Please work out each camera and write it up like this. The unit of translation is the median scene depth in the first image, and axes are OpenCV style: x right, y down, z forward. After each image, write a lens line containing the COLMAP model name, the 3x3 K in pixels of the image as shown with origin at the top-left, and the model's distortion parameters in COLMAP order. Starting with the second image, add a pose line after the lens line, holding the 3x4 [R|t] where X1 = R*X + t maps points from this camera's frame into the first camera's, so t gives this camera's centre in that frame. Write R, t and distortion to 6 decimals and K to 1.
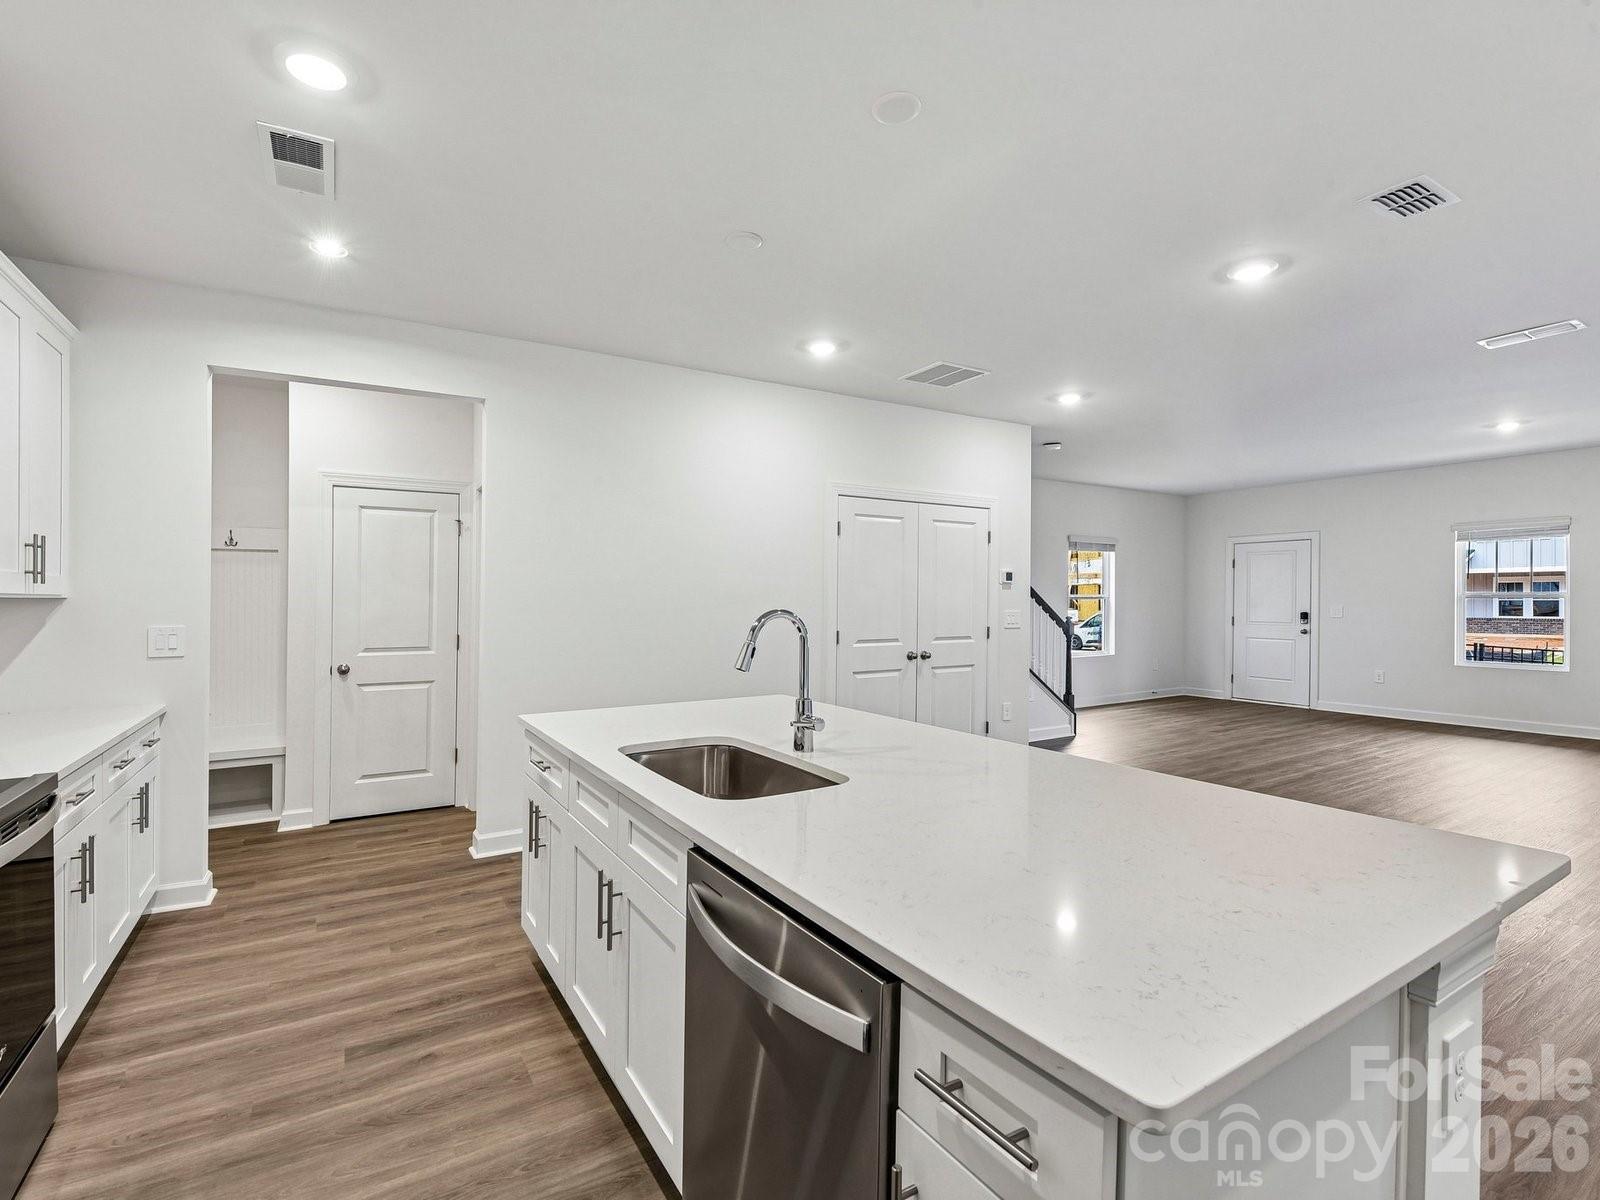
lens RADIAL K [[740.9, 0, 800.0], [0, 740.9, 600.0], [0, 0, 1]] dist [-0.016421, -0.000338]
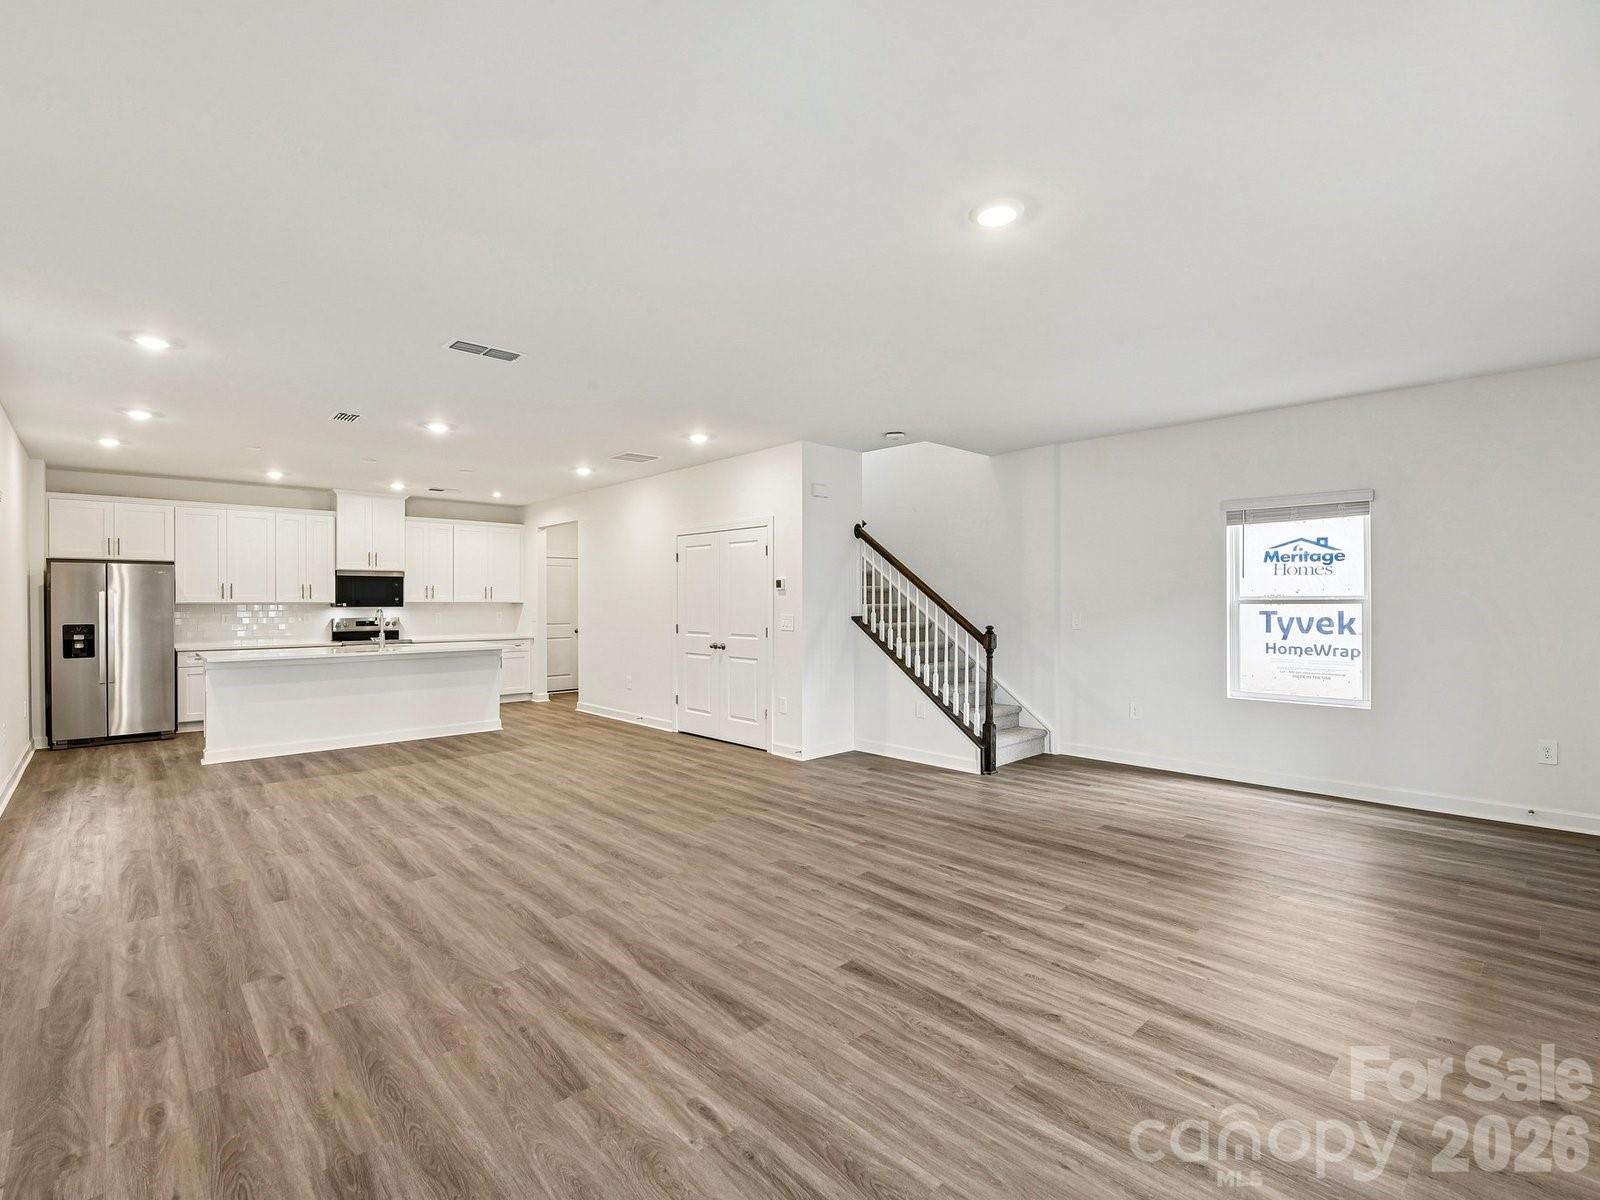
lens RADIAL K [[740.9, 0, 800.0], [0, 740.9, 600.0], [0, 0, 1]] dist [-0.016421, -0.000338]
pose [[0.198963, 0.000473, -0.980007, 2.703573], [0.000059, 1.000000, 0.000494, -0.015394], [0.980007, -0.000156, 0.198963, 1.590870]]
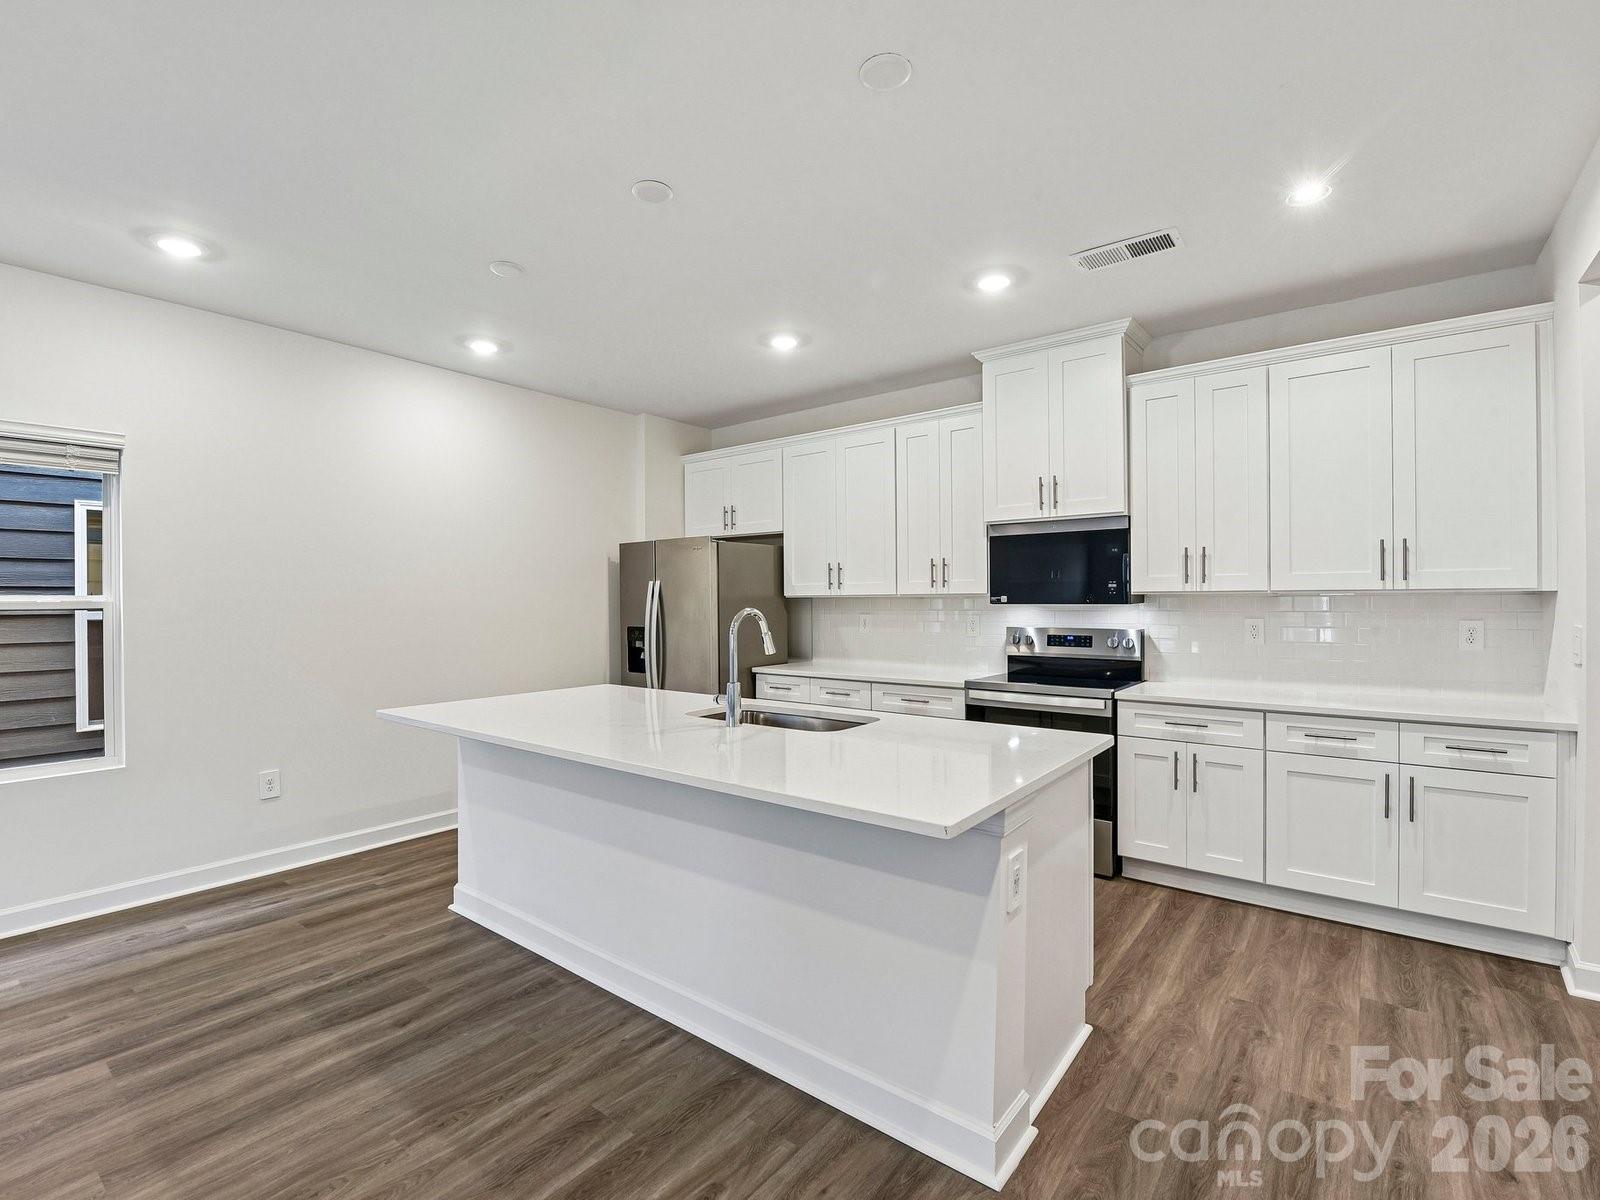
lens RADIAL K [[740.9, 0, 800.0], [0, 740.9, 600.0], [0, 0, 1]] dist [-0.016421, -0.000338]
pose [[-0.939790, 0.010392, -0.341595, 0.208905], [0.009248, 0.999945, 0.004977, -0.002673], [0.341628, 0.001518, -0.939834, 1.547605]]
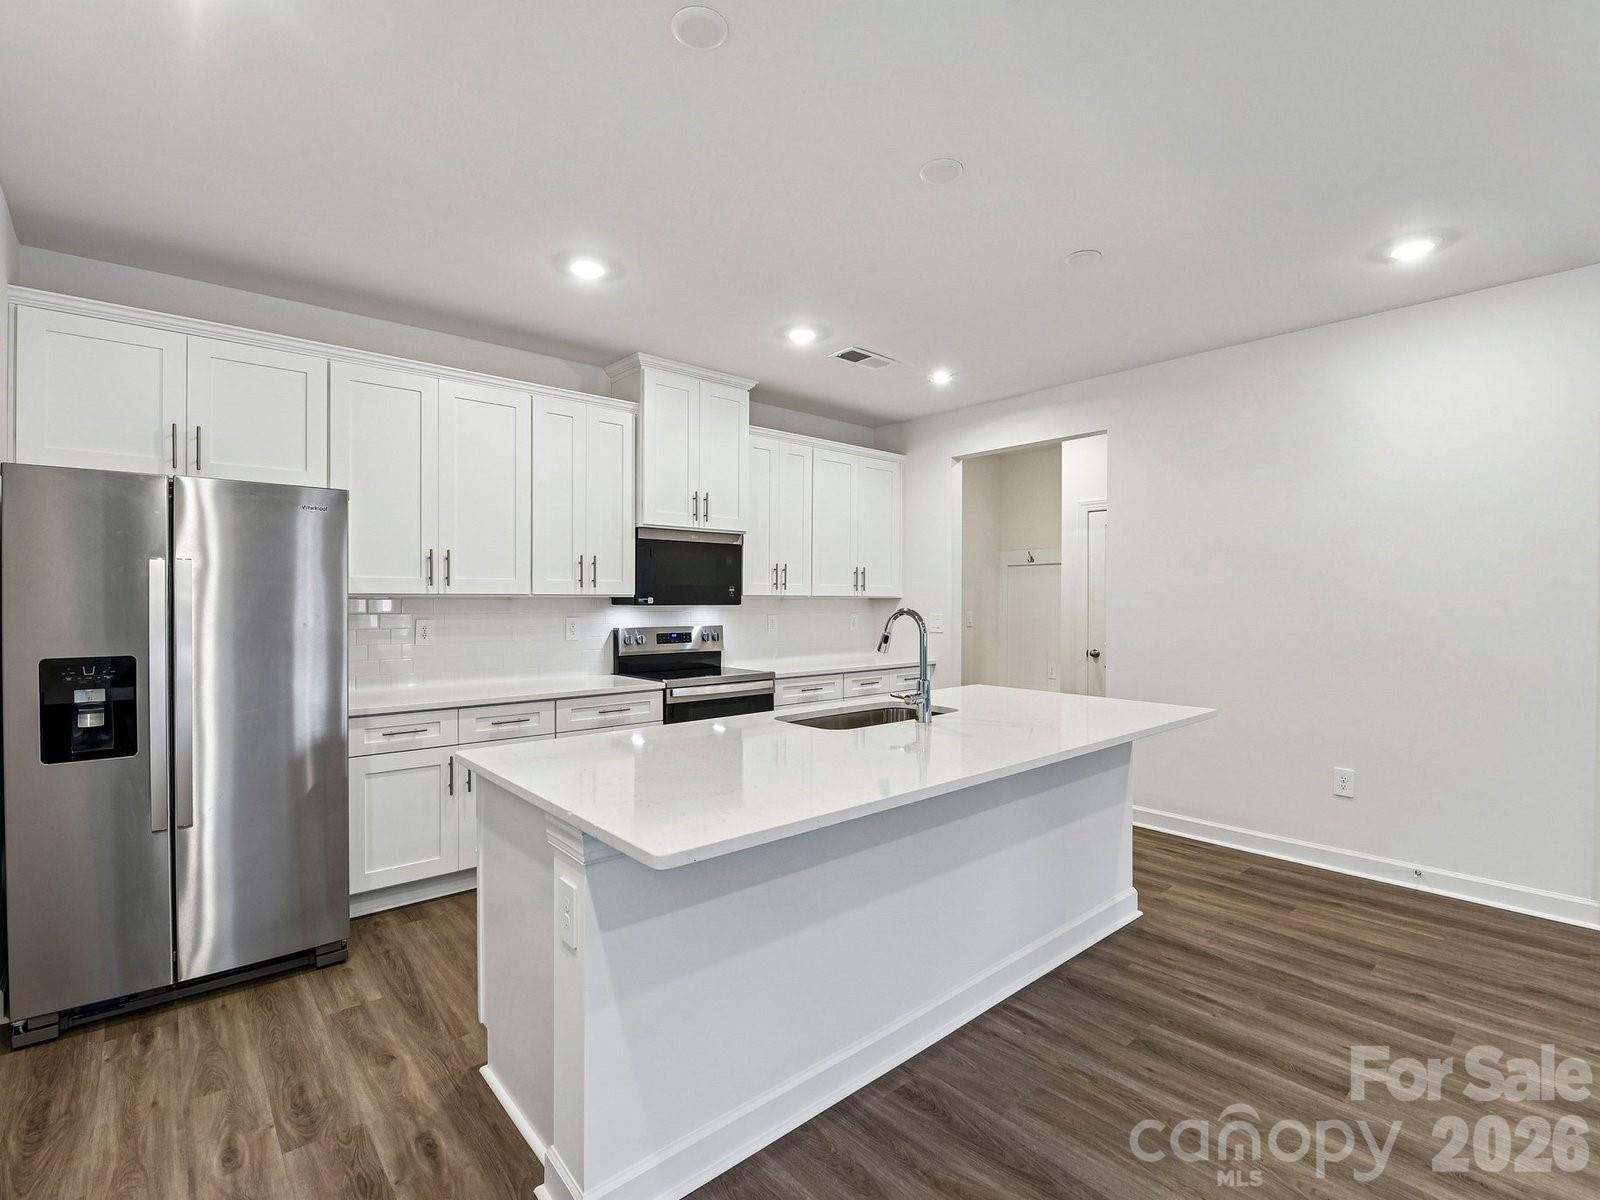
lens RADIAL K [[740.9, 0, 800.0], [0, 740.9, 600.0], [0, 0, 1]] dist [-0.016421, -0.000338]
pose [[0.161715, 0.005266, -0.986824, 0.846583], [-0.004550, 0.999979, 0.004591, -0.002849], [0.986827, 0.003748, 0.161735, 0.412671]]
